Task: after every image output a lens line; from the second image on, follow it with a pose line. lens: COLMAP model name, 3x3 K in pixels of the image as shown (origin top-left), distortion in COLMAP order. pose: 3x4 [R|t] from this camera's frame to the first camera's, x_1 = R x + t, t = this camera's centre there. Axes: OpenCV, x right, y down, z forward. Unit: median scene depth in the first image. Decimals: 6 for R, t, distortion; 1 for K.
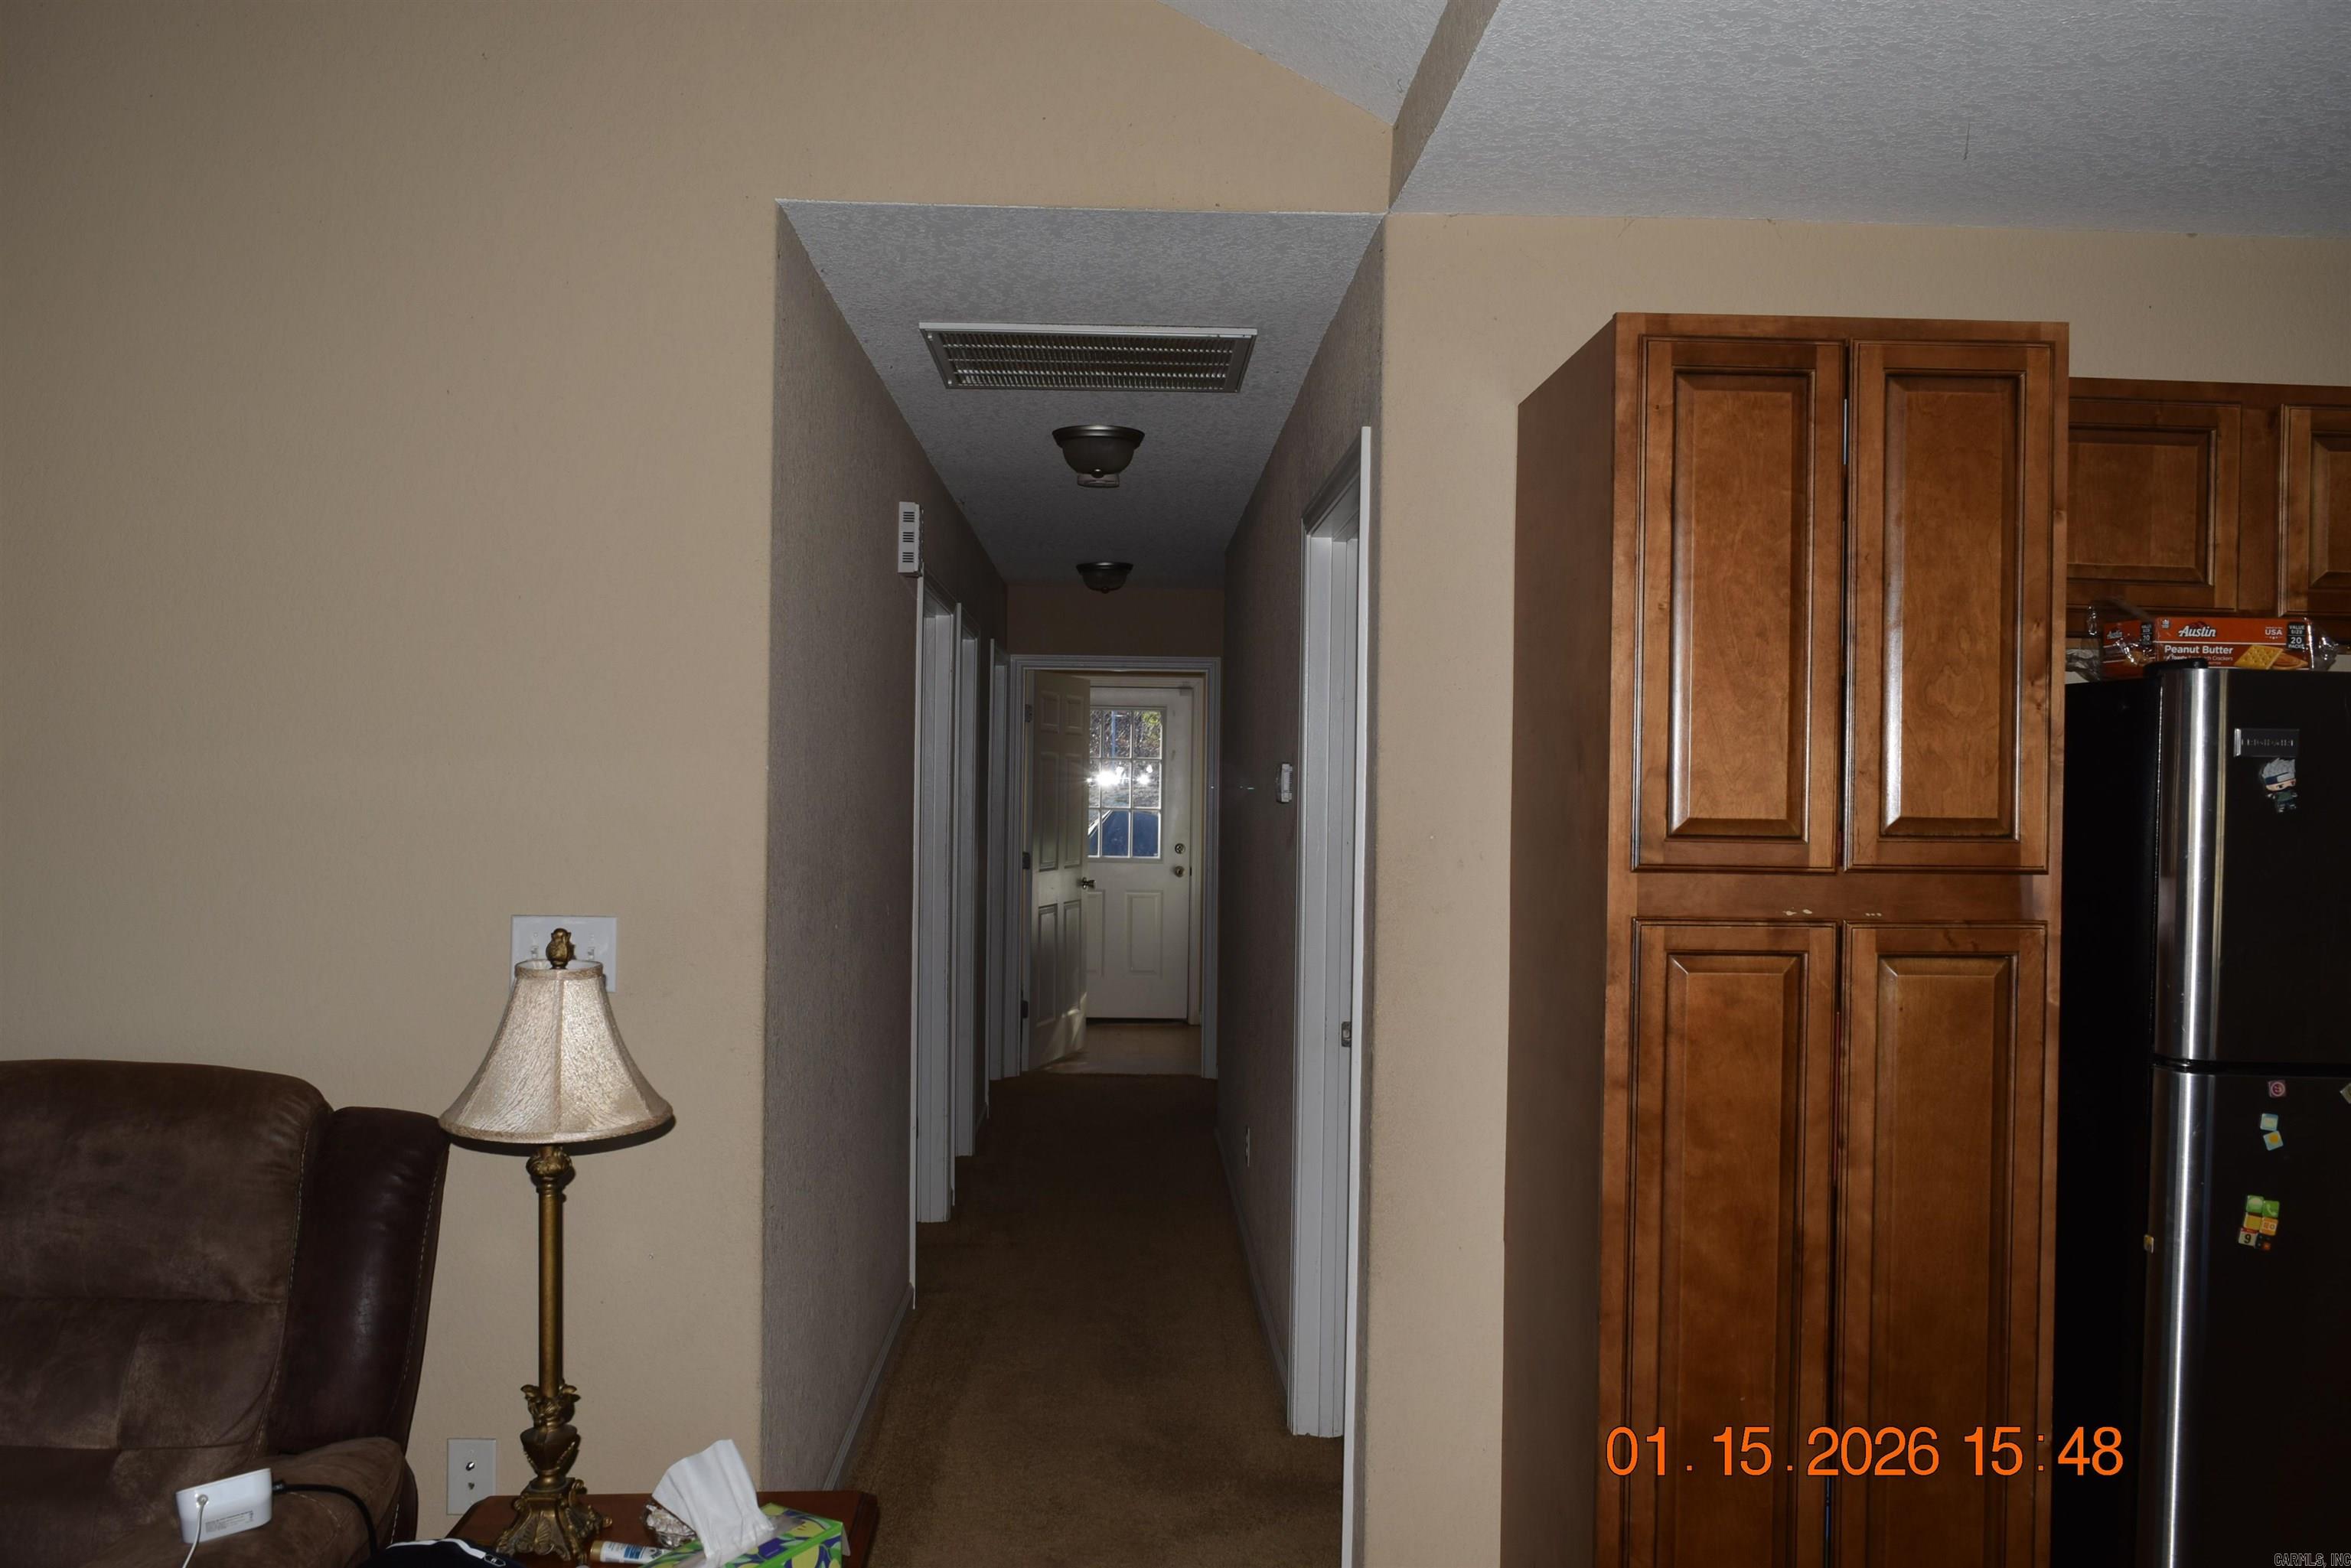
lens RADIAL K [[1809.5, 0, 1186.1], [0, 1809.5, 785.6], [0, 0, 1]] dist [-0.014205, -0.002863]
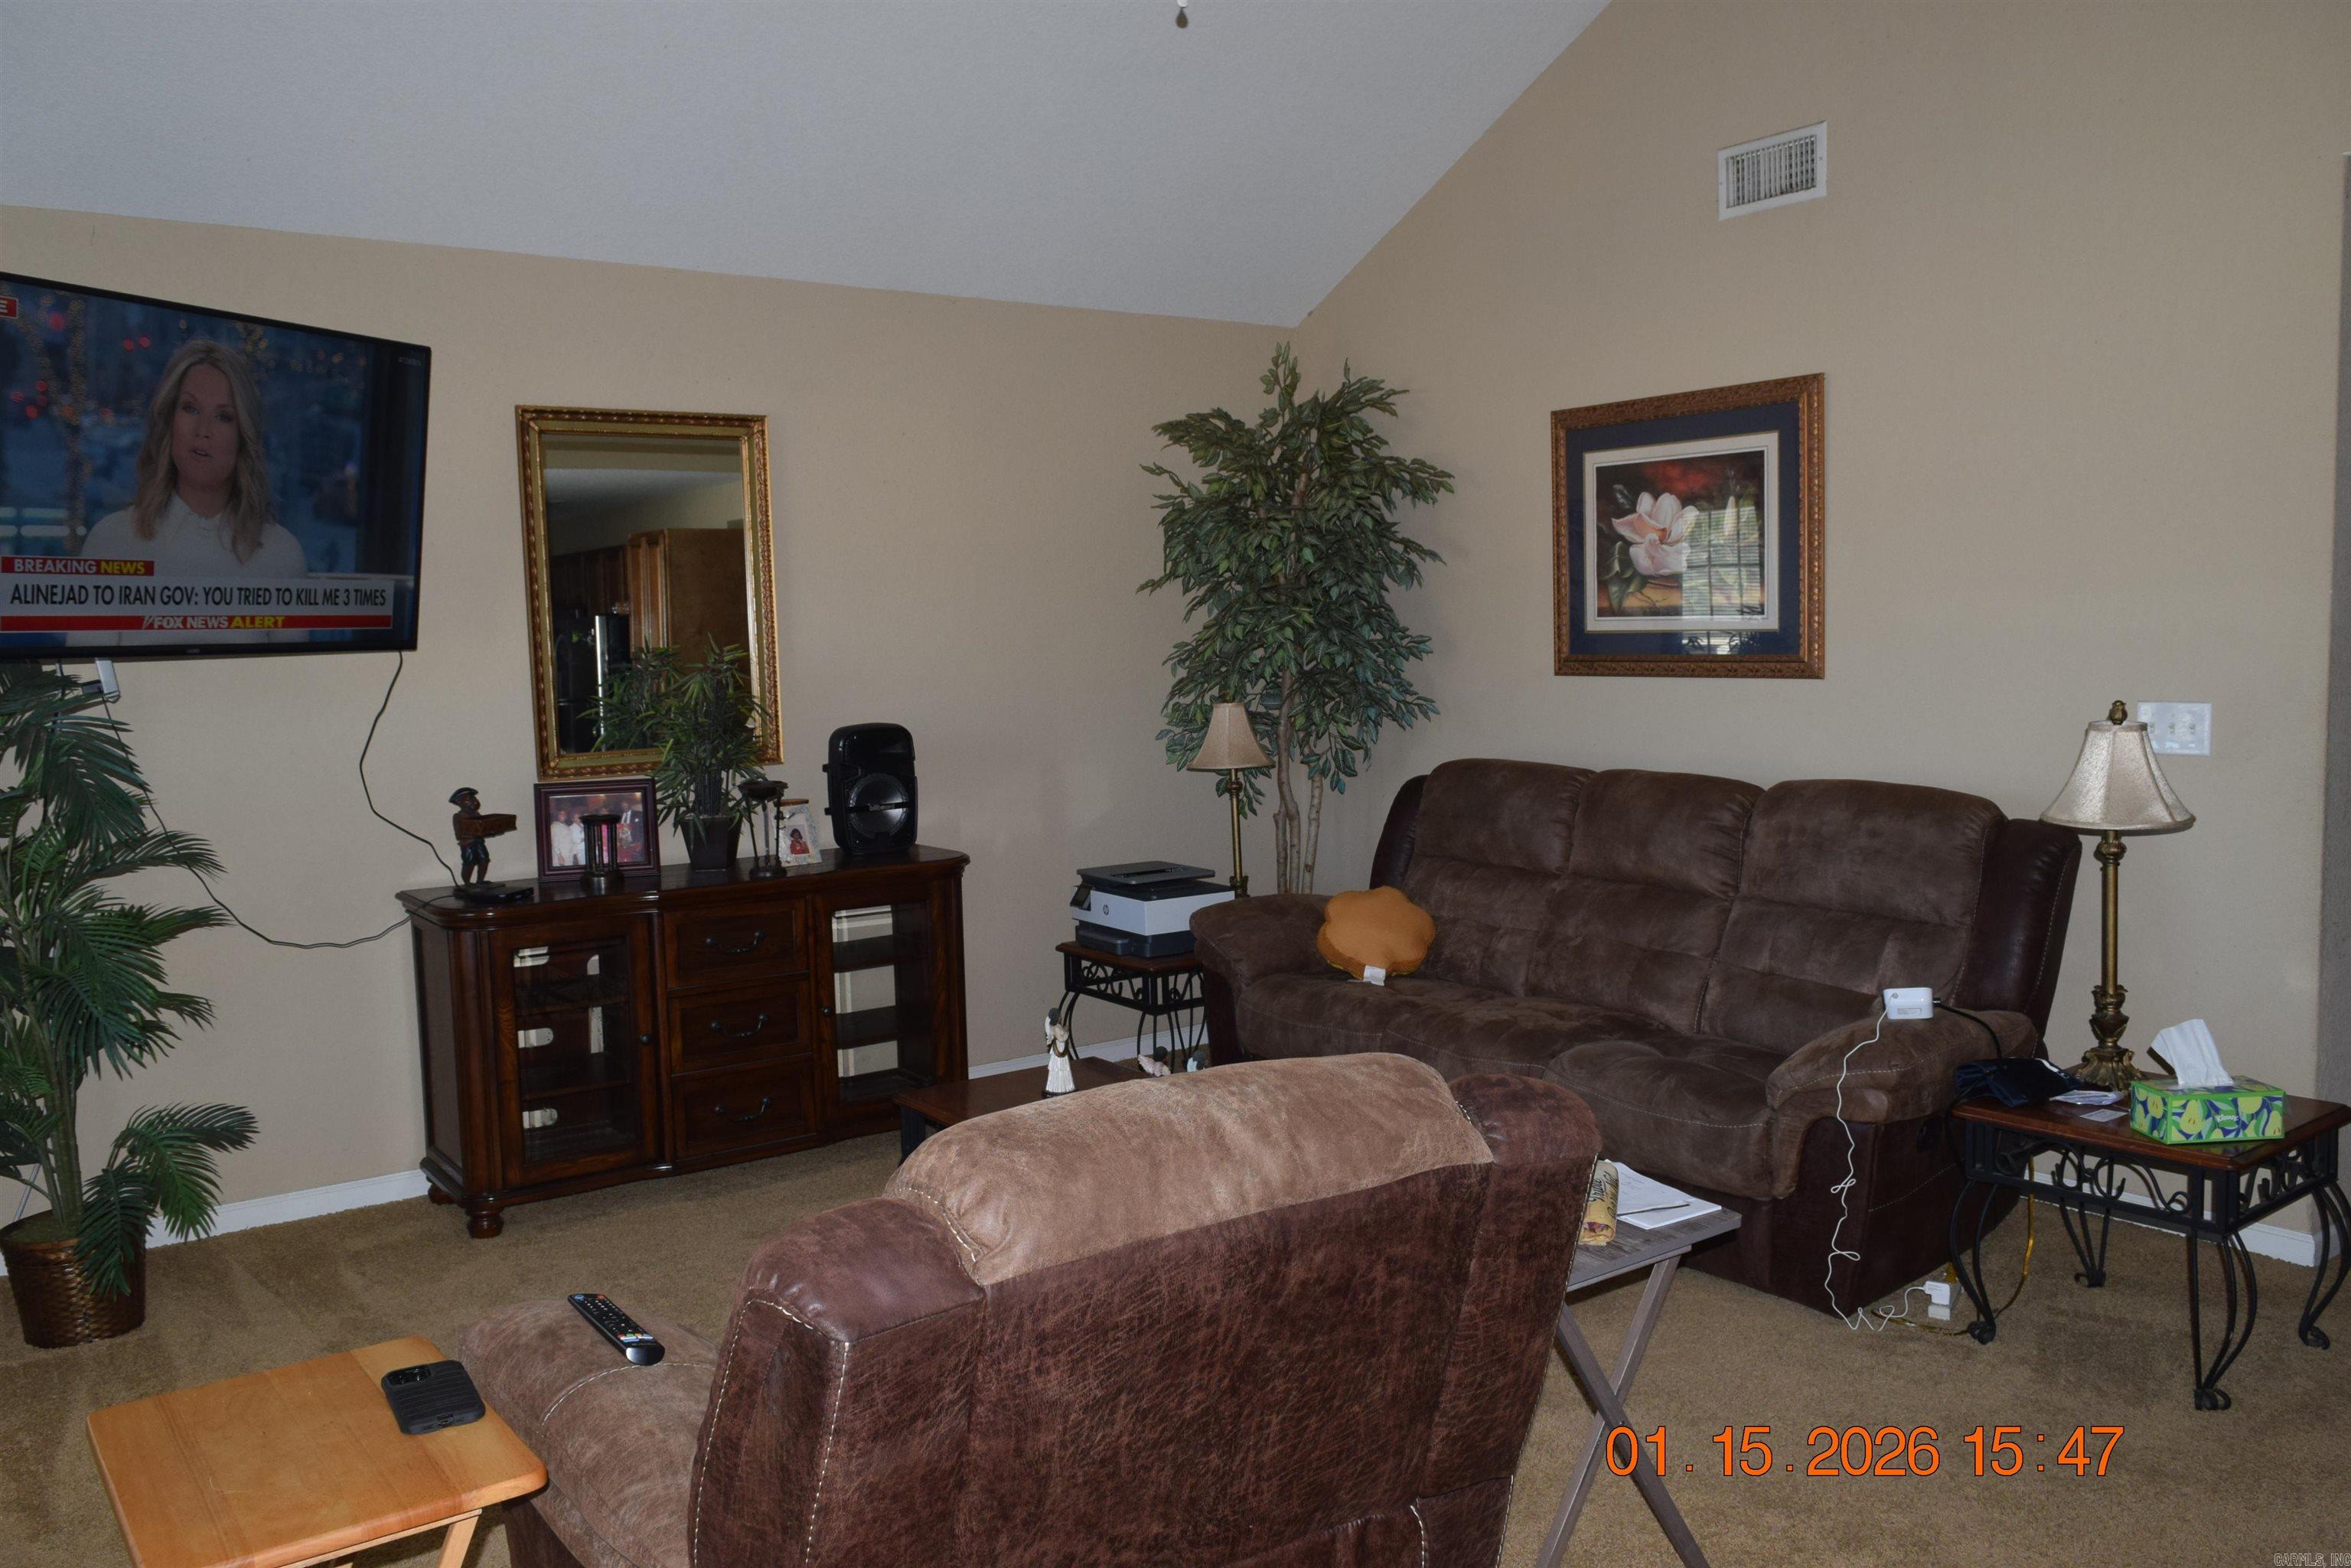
lens RADIAL K [[1809.5, 0, 1179.8], [0, 1809.5, 779.2], [0, 0, 1]] dist [-0.014205, -0.002863]
pose [[0.556209, 0.039895, -0.830085, 0.475903], [0.031970, 0.997080, 0.069343, 0.012078], [0.830428, -0.065107, 0.553309, -0.522280]]
